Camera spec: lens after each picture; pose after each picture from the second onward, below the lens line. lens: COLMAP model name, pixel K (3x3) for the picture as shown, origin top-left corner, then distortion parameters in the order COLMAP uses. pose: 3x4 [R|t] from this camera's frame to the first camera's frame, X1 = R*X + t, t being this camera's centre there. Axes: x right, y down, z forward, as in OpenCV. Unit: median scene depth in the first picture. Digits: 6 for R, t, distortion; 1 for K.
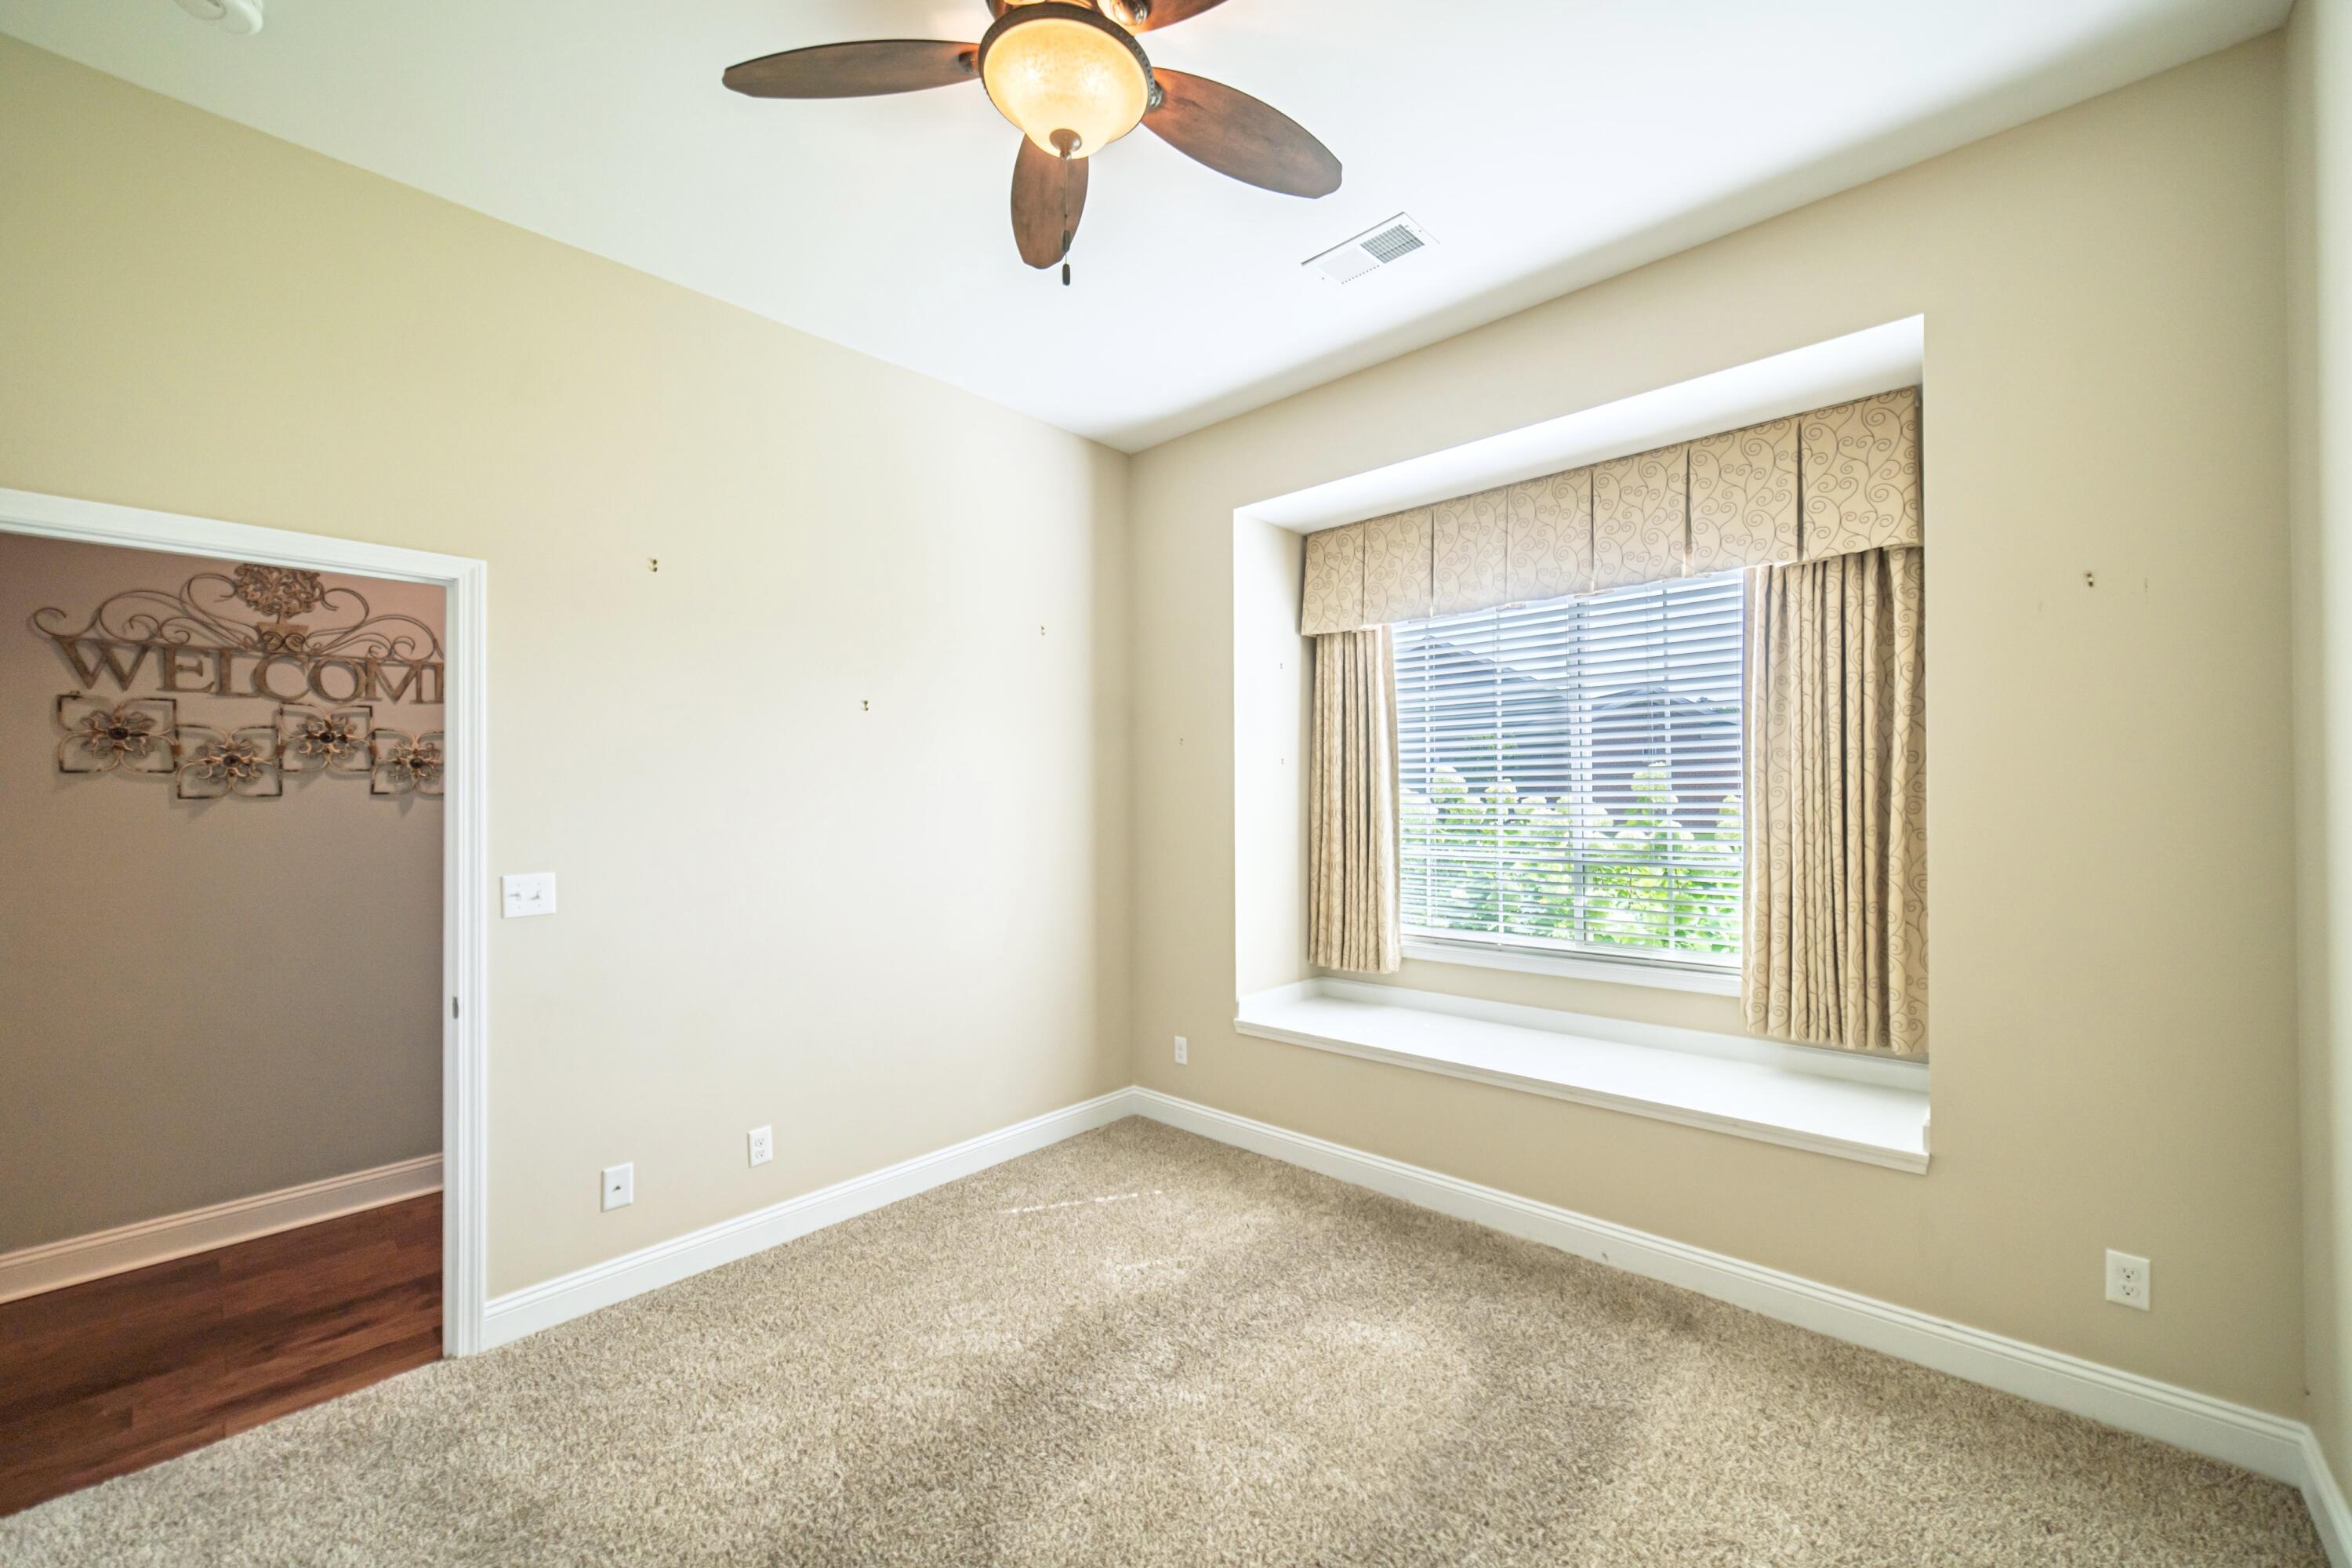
lens RADIAL K [[905.1, 0, 1160.3], [0, 905.1, 786.9], [0, 0, 1]] dist [0.000849, 0.000163]
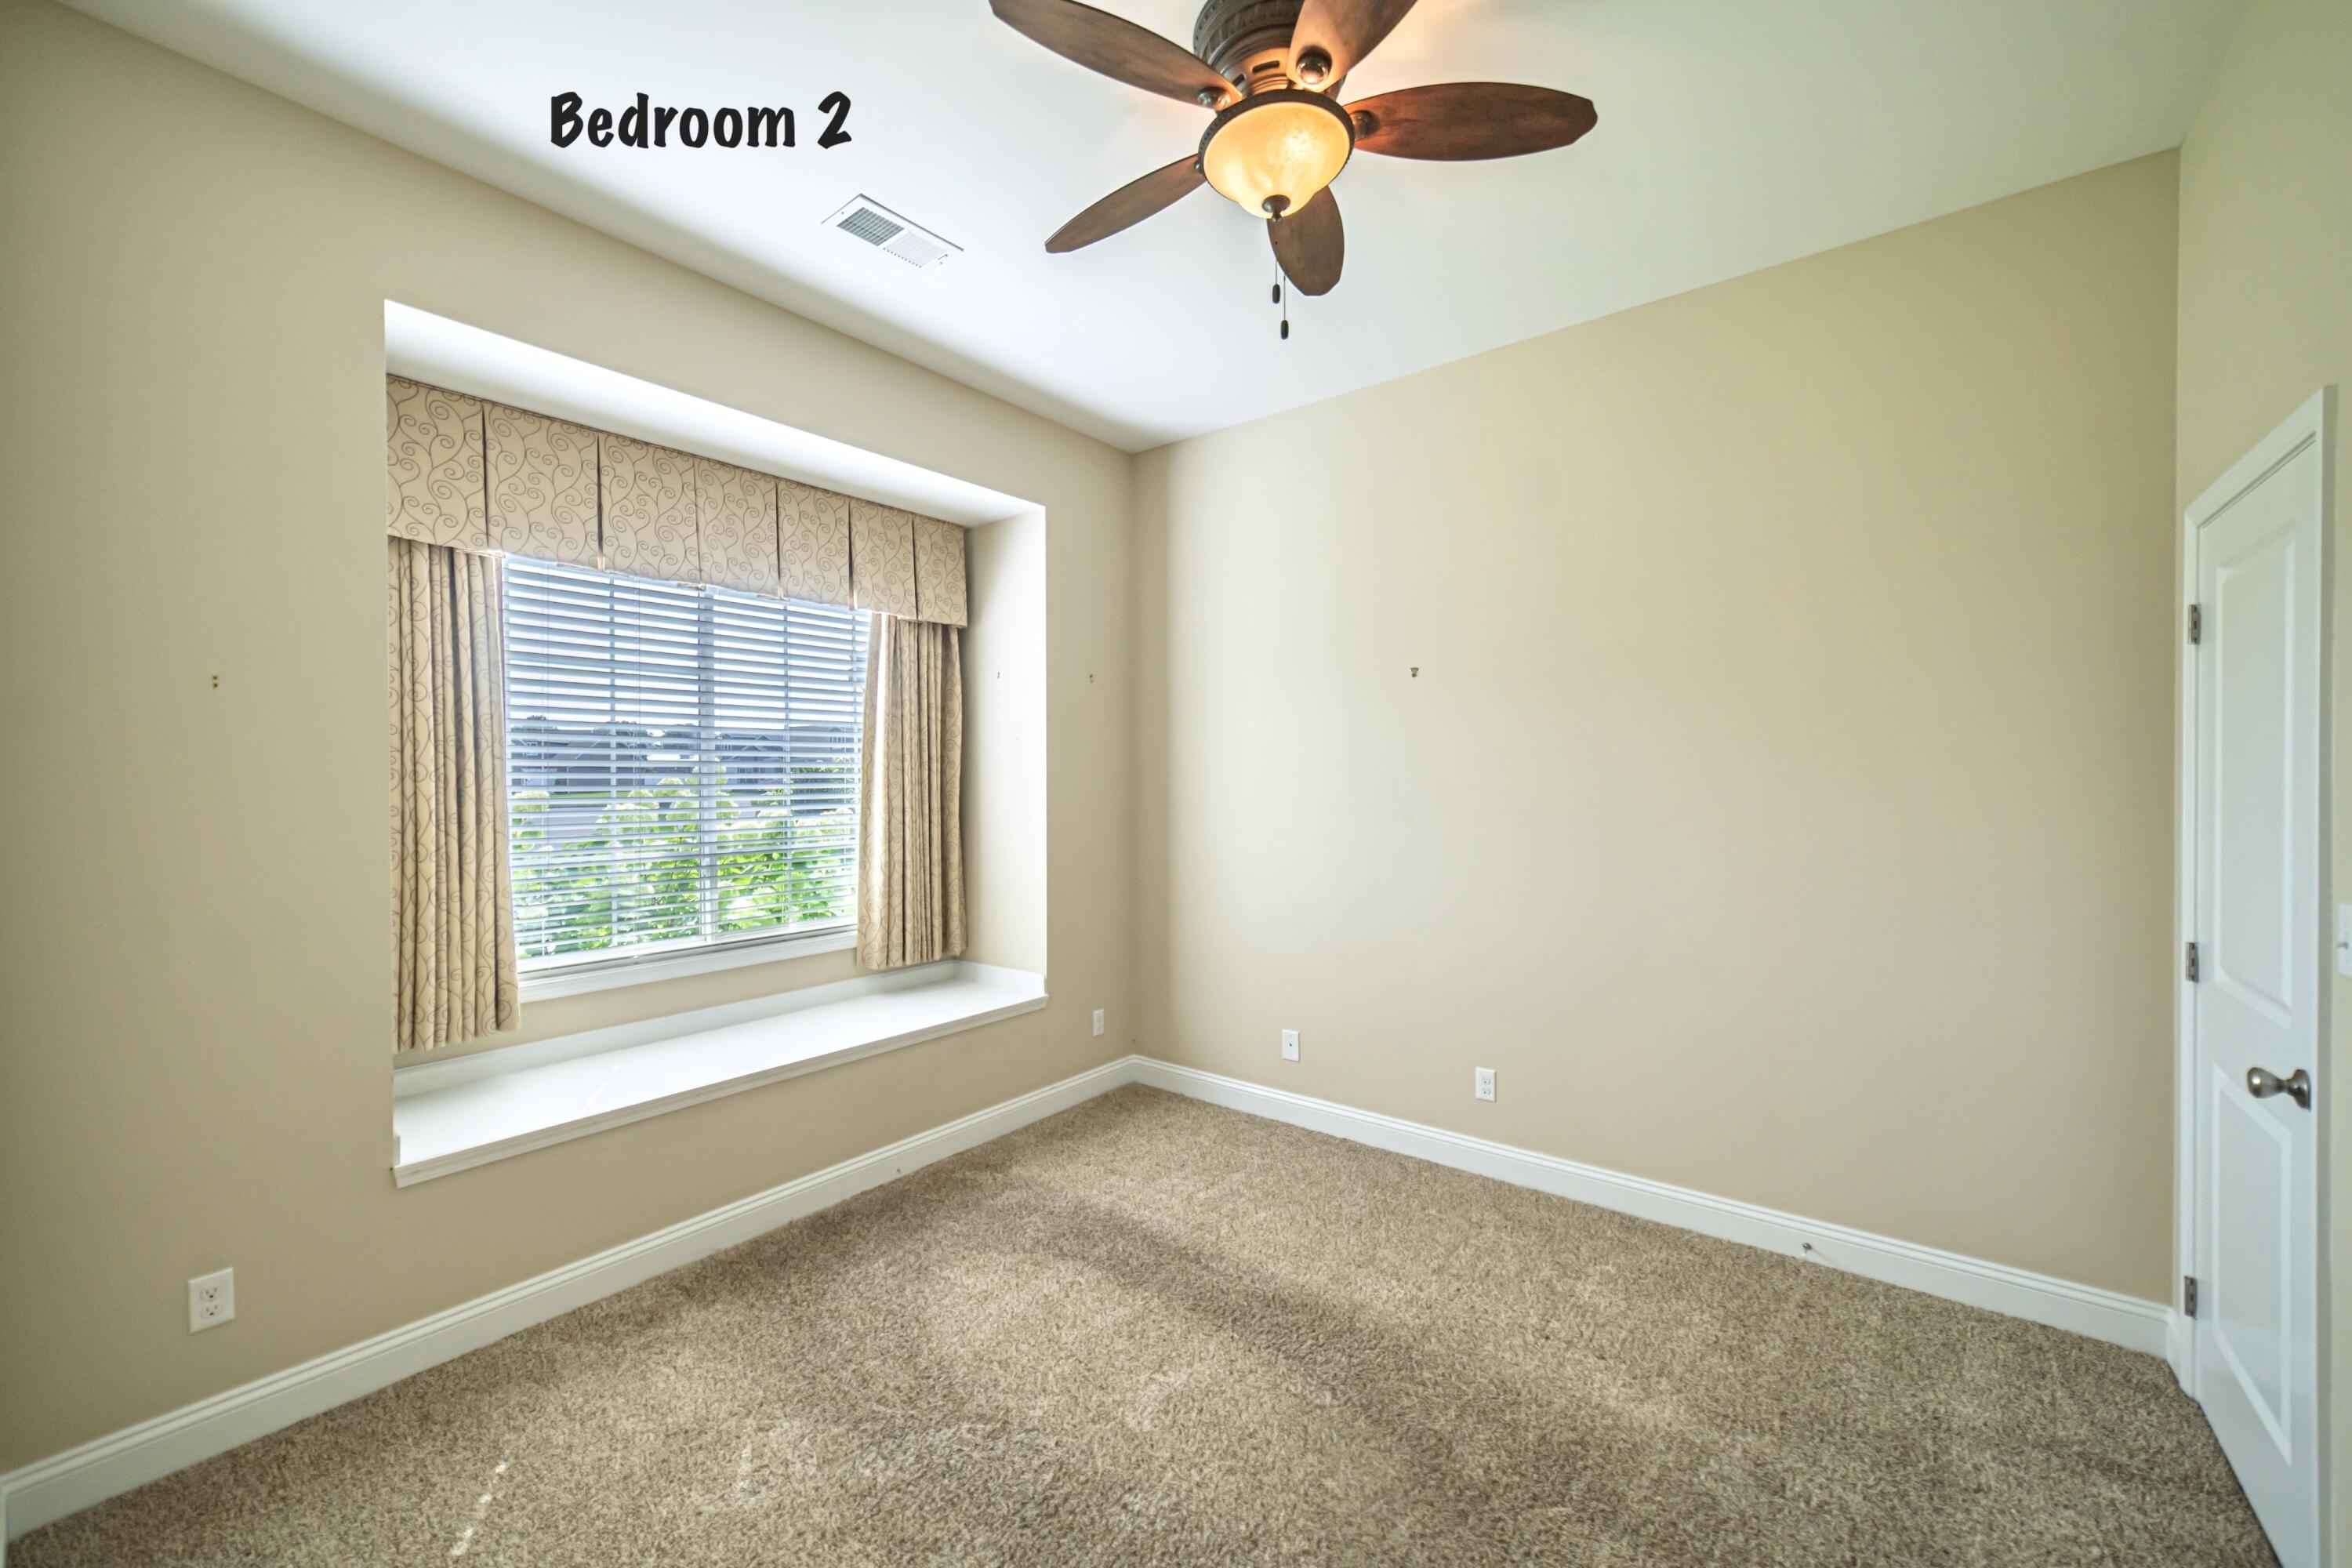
lens RADIAL K [[905.1, 0, 1174.2], [0, 905.1, 789.5], [0, 0, 1]] dist [0.000849, 0.000163]
pose [[-0.071368, -0.001890, 0.997448, -0.644442], [-0.005572, 0.999983, 0.001497, 0.007073], [-0.997435, -0.005451, -0.071377, 0.637062]]
